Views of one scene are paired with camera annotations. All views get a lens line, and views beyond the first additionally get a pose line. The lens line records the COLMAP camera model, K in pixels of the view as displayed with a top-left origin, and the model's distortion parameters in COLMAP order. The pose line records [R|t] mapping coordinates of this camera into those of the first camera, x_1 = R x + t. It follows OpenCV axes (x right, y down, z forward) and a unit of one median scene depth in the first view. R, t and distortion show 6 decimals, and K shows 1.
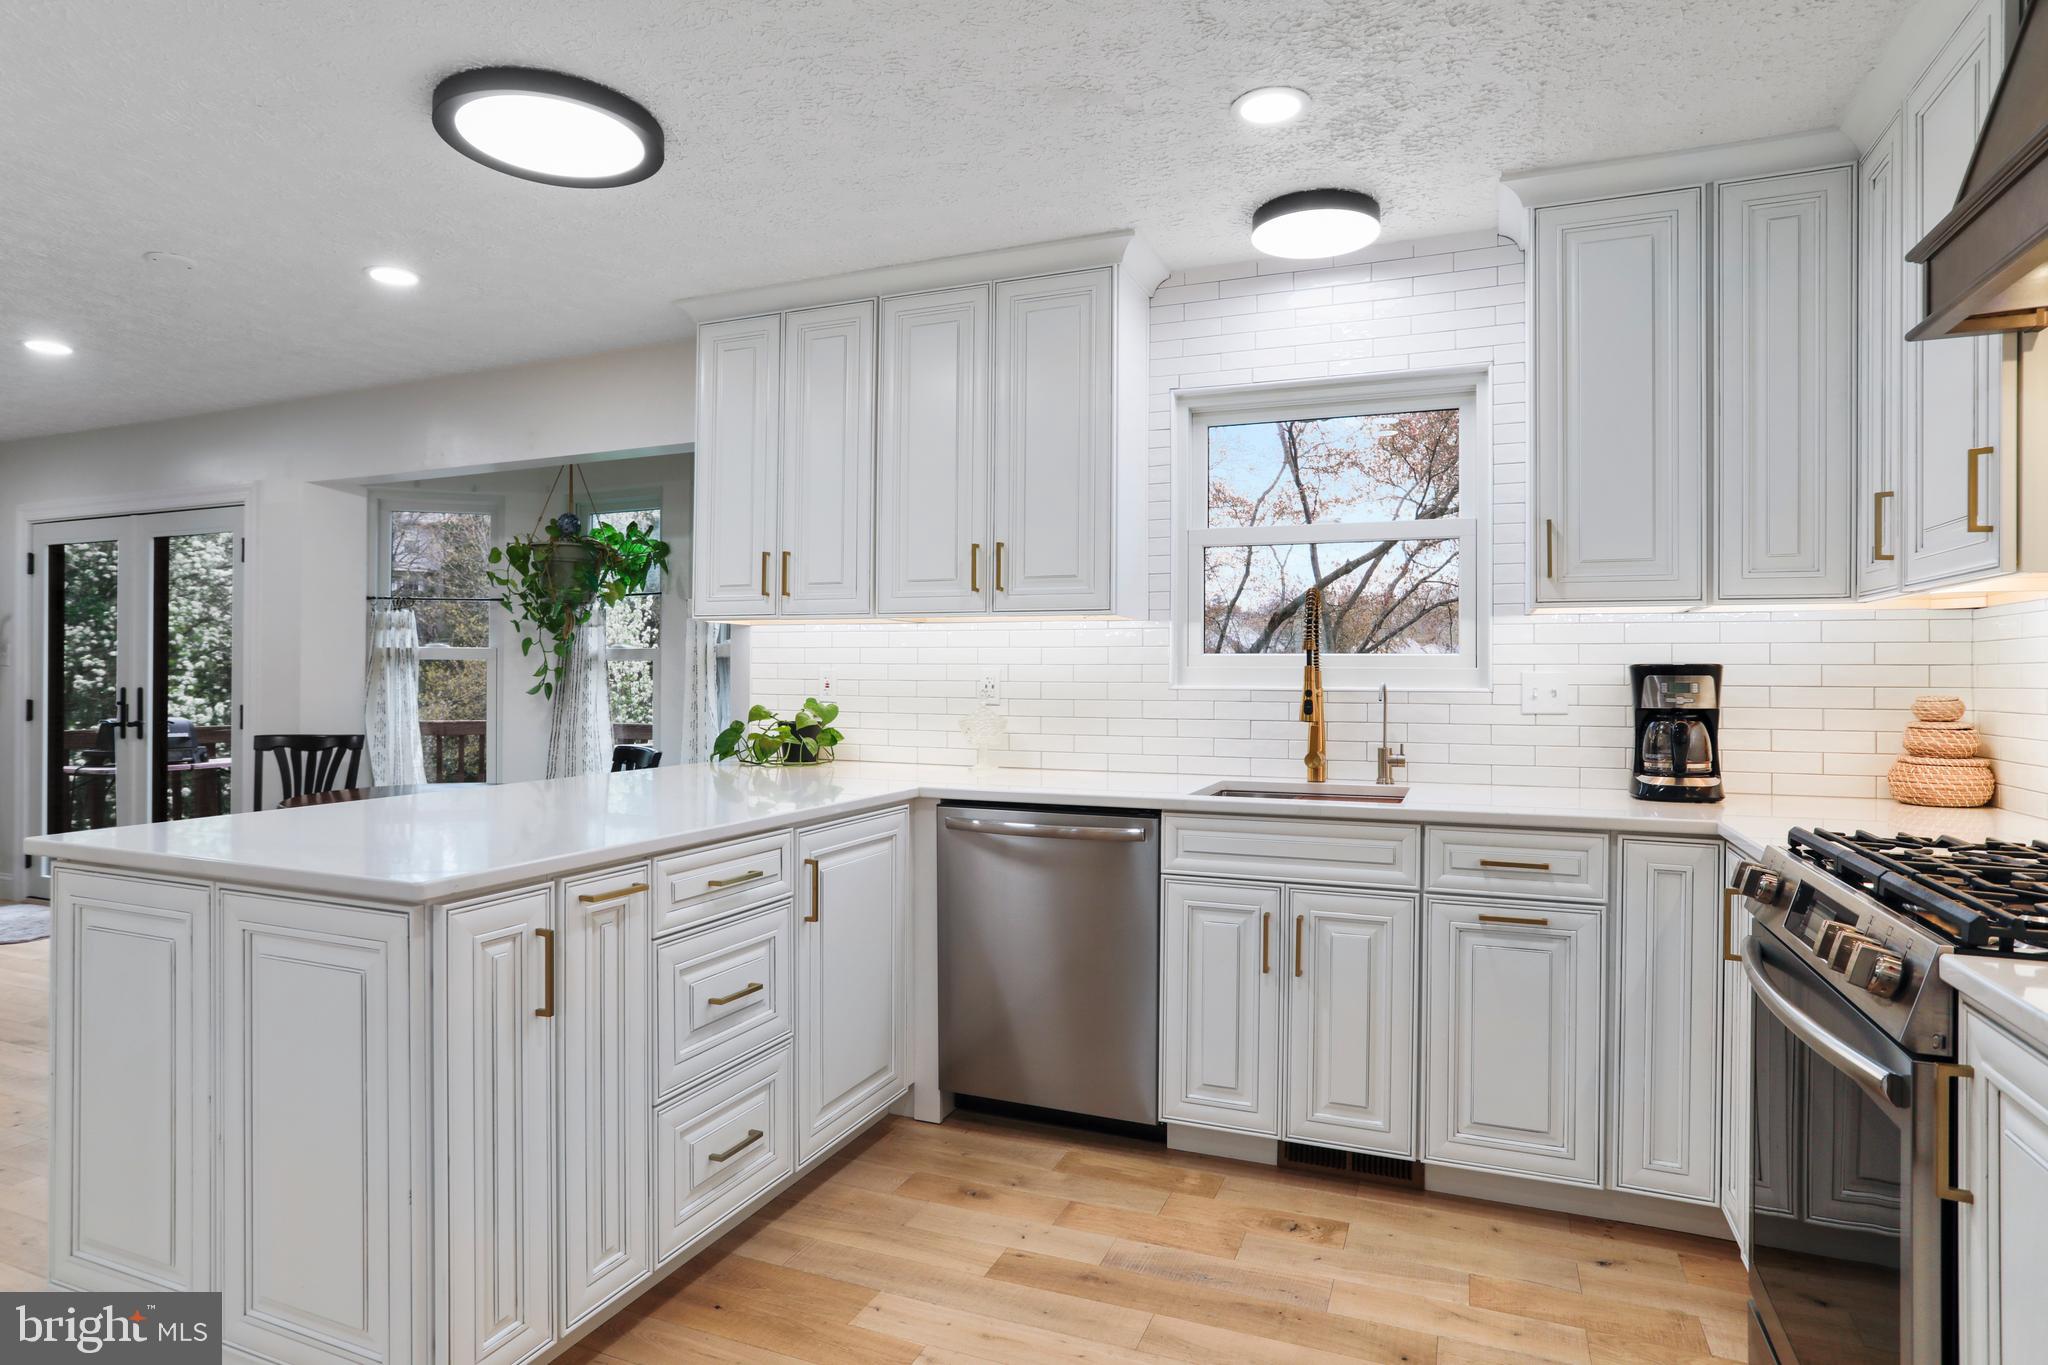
lens RADIAL K [[1113.6, 0, 1024.0], [0, 1113.6, 682.5], [0, 0, 1]] dist [-0.051882, 0.034381]
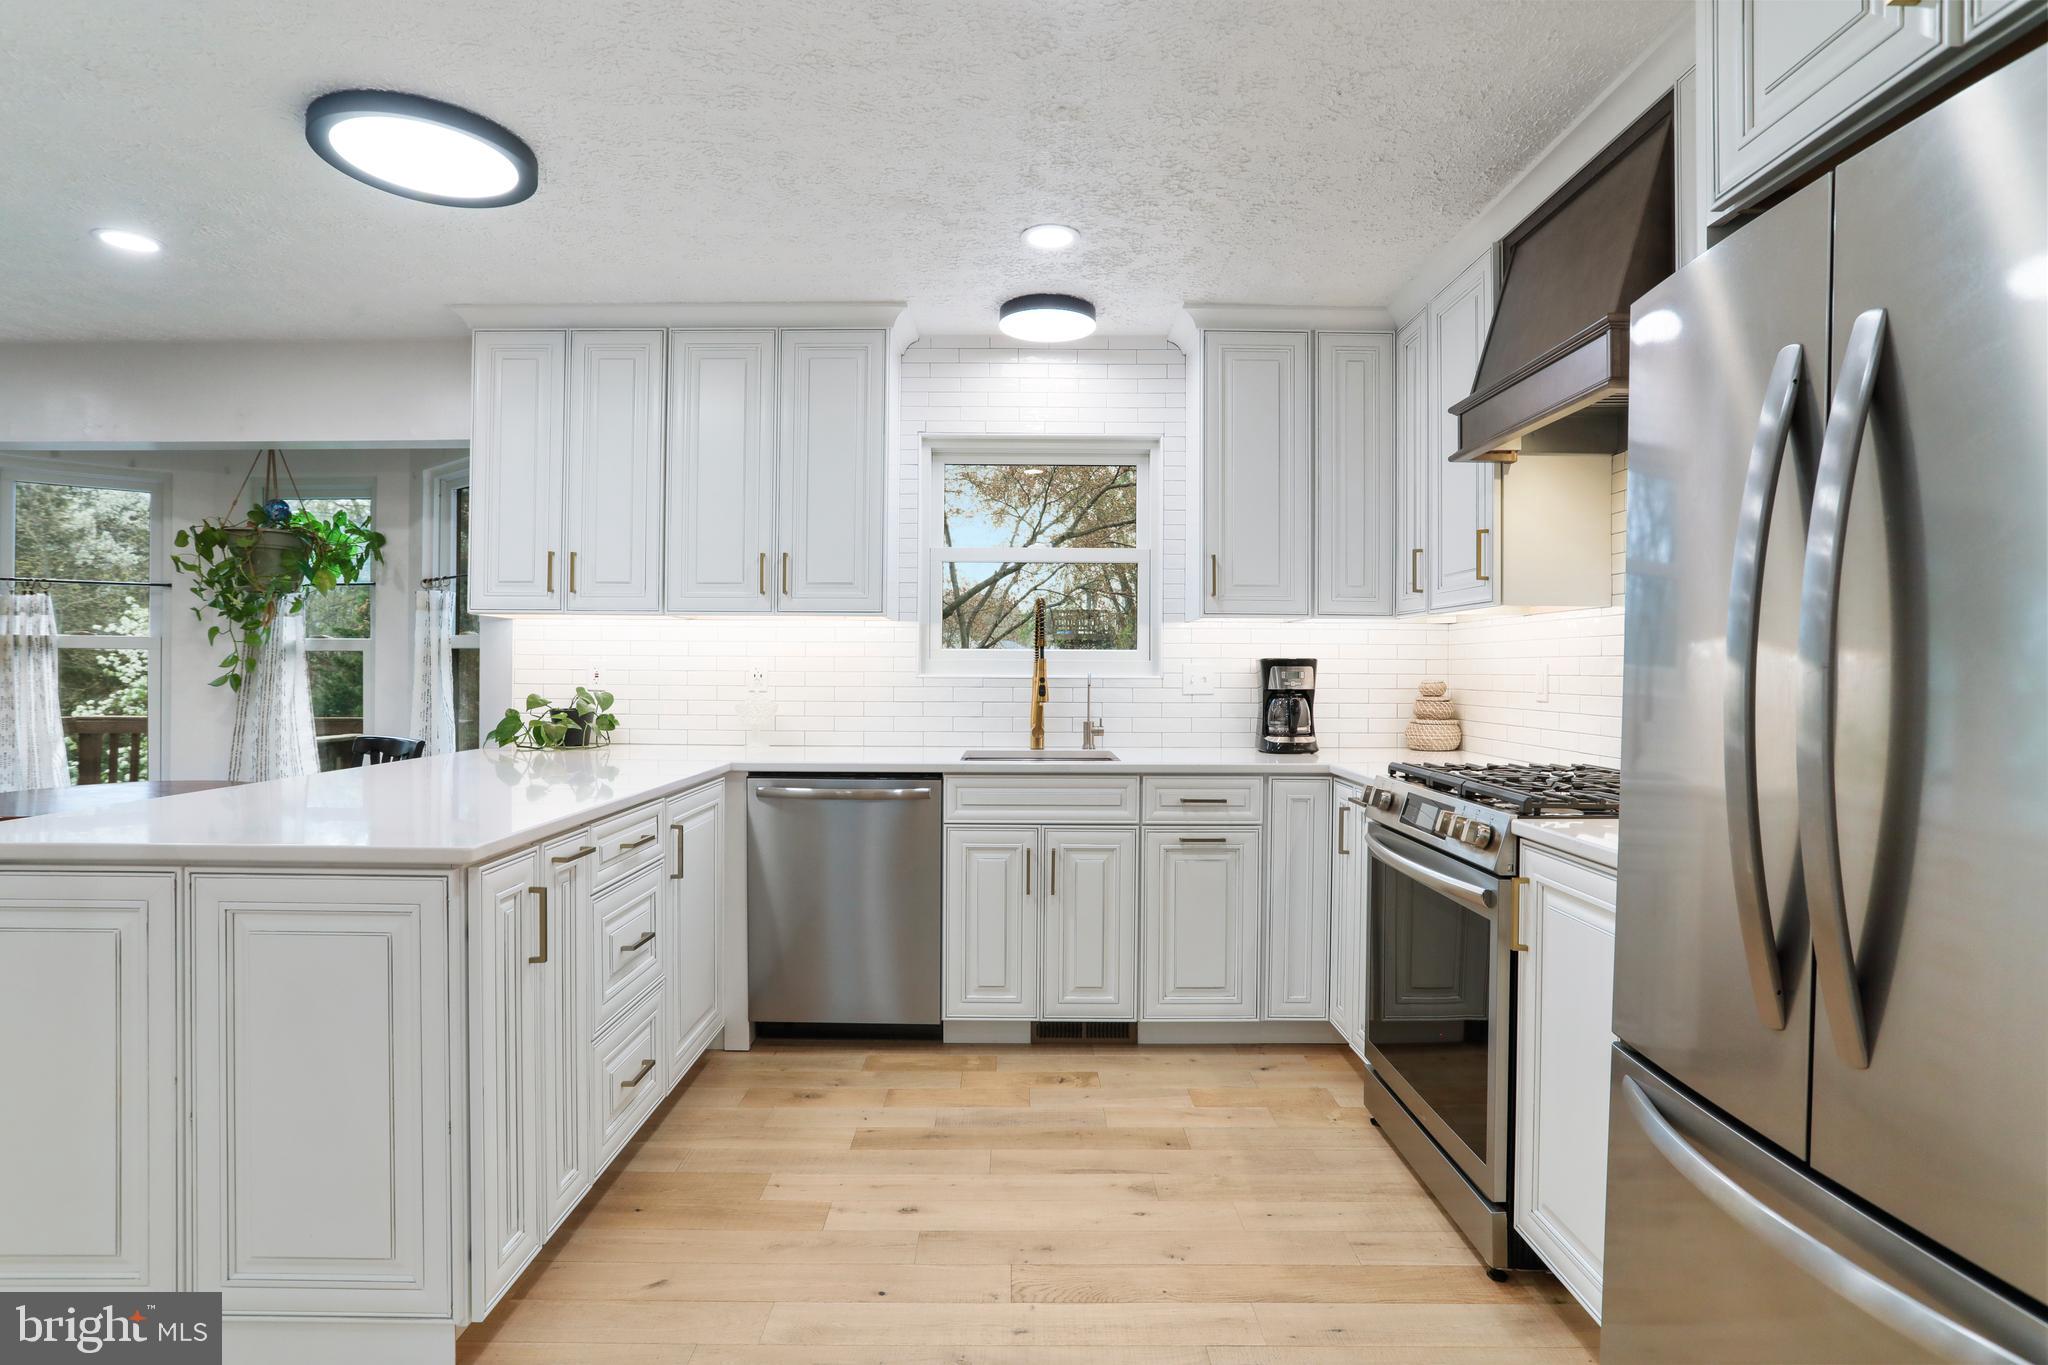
lens RADIAL K [[1019.5, 0, 1024.0], [0, 1019.5, 682.5], [0, 0, 1]] dist [-0.065212, 0.037385]
pose [[0.924810, -0.005305, 0.380393, -0.240252], [0.001947, 0.999956, 0.009211, 0.001838], [-0.380425, -0.007778, 0.924779, -0.103196]]
